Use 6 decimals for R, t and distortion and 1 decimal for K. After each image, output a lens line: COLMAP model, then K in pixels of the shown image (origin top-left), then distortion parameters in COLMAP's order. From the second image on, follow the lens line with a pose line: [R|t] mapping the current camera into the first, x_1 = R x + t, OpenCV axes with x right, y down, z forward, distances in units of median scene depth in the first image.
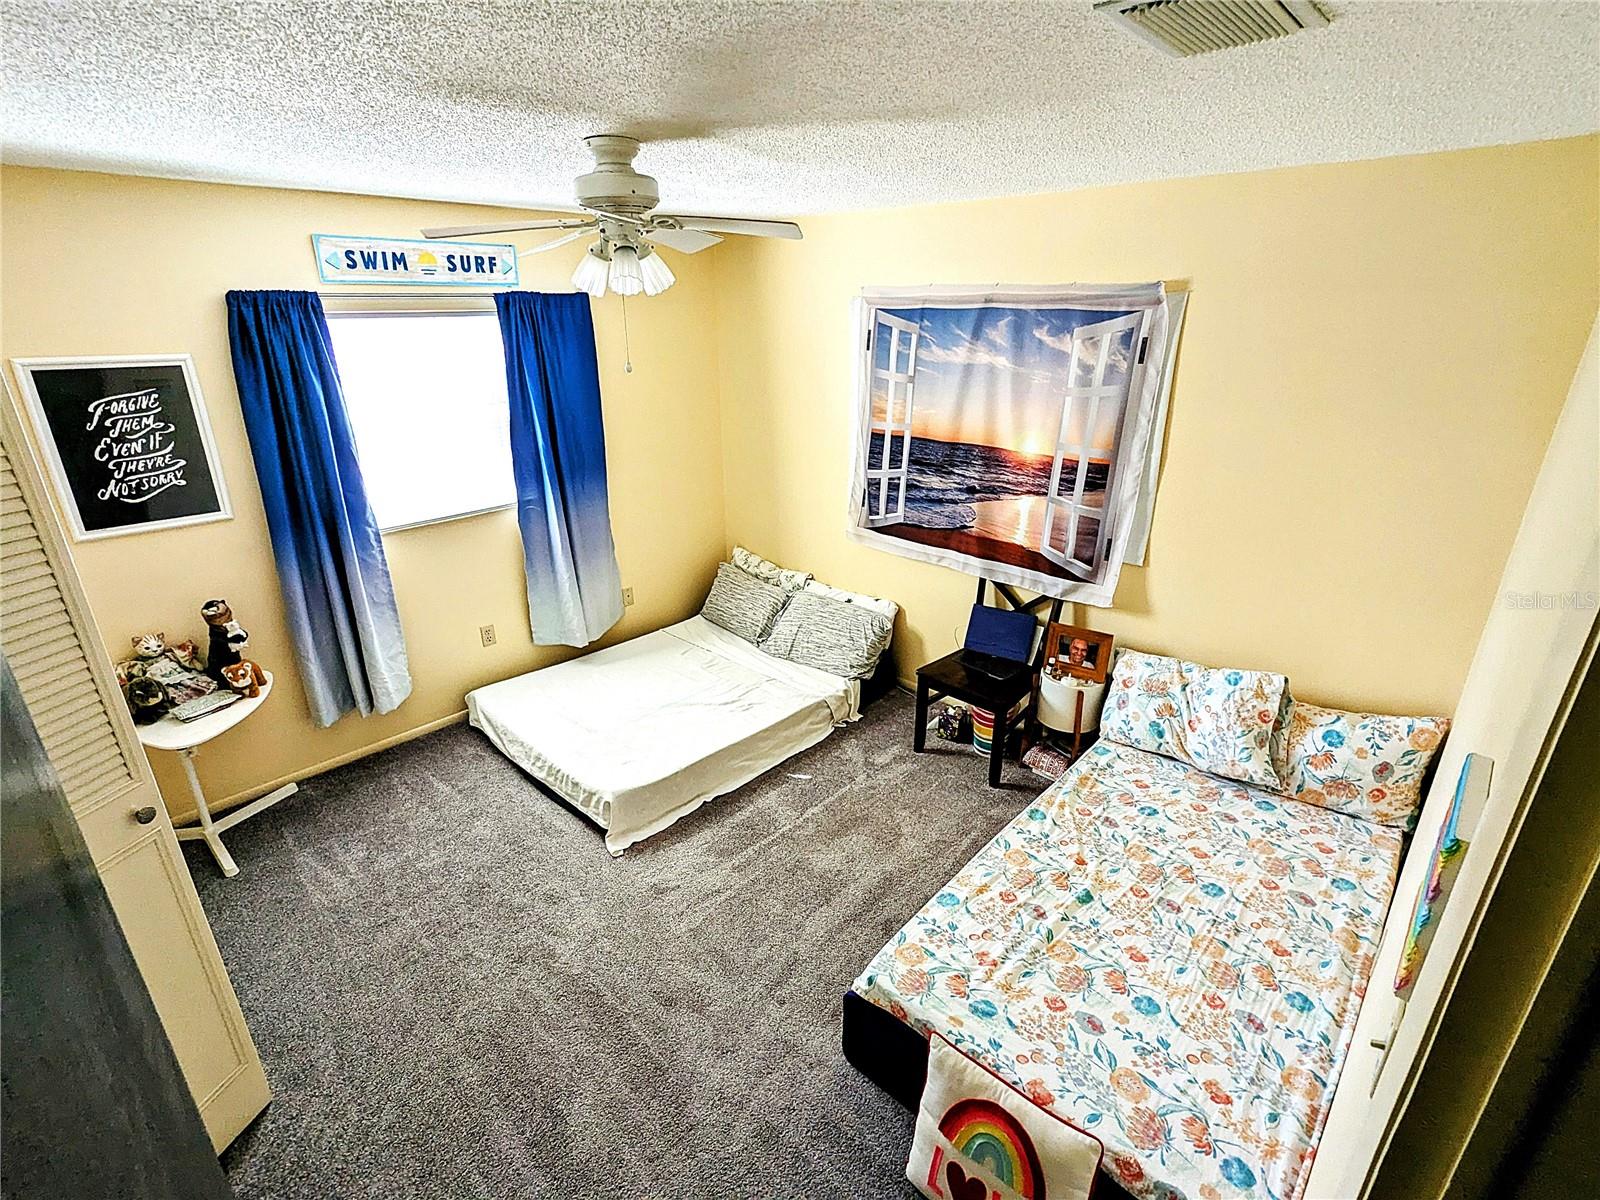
lens RADIAL K [[754.0, 0, 799.9], [0, 754.0, 598.5], [0, 0, 1]] dist [-0.001212, -0.001345]
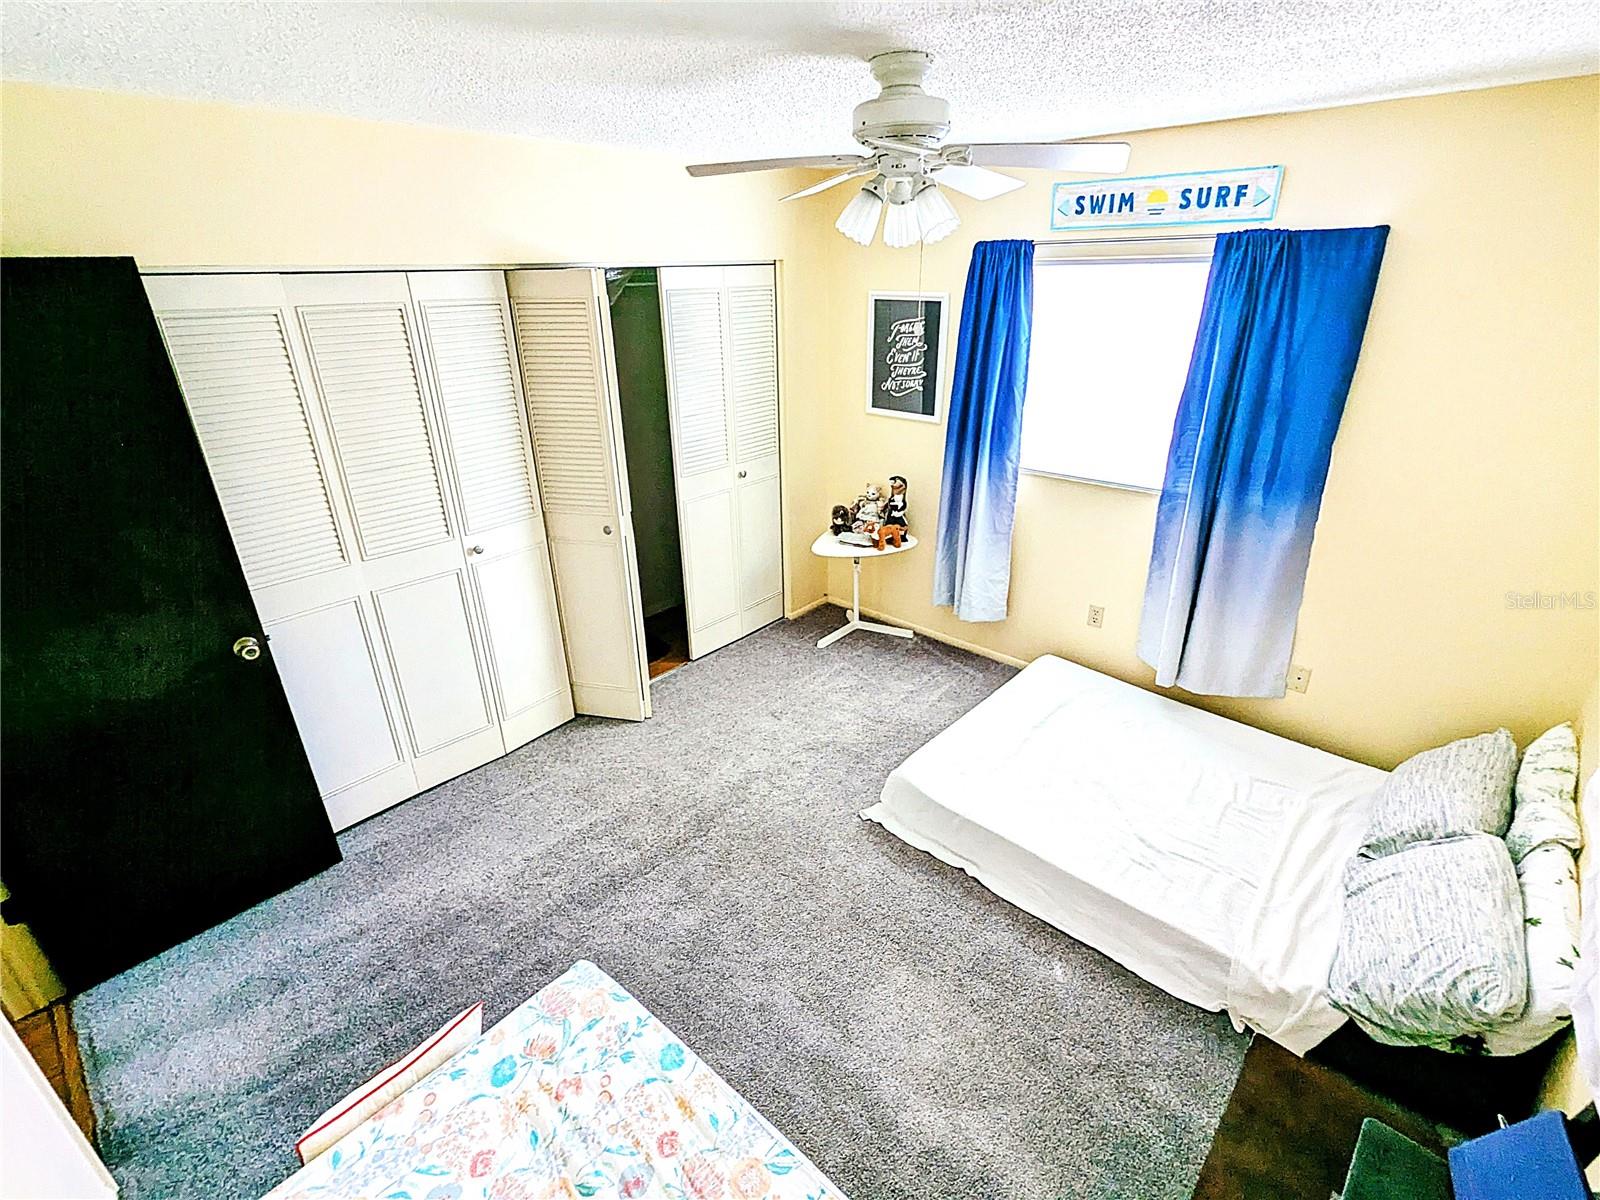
lens RADIAL K [[754.0, 0, 804.0], [0, 754.0, 600.5], [0, 0, 1]] dist [-0.001212, -0.001345]
pose [[0.025638, 0.414157, -0.909844, 0.537763], [-0.342388, 0.858734, 0.381243, -0.257273], [0.939209, 0.301745, 0.163819, 0.656685]]
